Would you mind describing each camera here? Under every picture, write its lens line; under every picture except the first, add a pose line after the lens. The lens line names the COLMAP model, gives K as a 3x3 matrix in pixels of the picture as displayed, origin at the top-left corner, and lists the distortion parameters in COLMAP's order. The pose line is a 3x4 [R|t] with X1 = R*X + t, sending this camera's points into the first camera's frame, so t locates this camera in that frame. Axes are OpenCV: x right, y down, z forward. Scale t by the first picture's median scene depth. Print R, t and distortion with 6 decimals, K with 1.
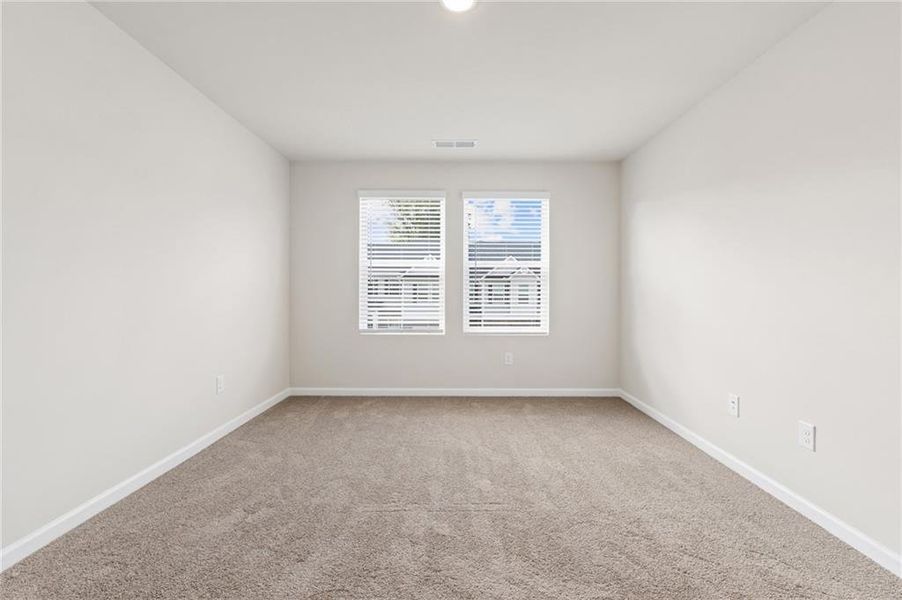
lens RADIAL K [[382.5, 0, 451.4], [0, 382.5, 295.4], [0, 0, 1]] dist [0.009003, 0.000953]
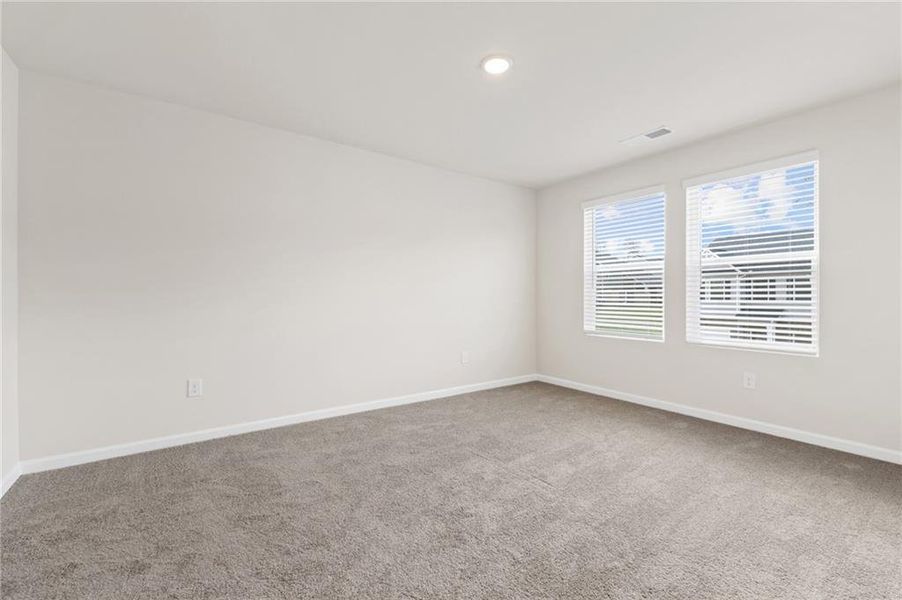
lens RADIAL K [[382.5, 0, 449.3], [0, 382.5, 300.4], [0, 0, 1]] dist [0.009003, 0.000953]
pose [[0.590626, 0.004142, -0.806934, 0.418130], [-0.004744, 0.999987, 0.001661, 0.003675], [0.806931, 0.002848, 0.590639, 0.051389]]
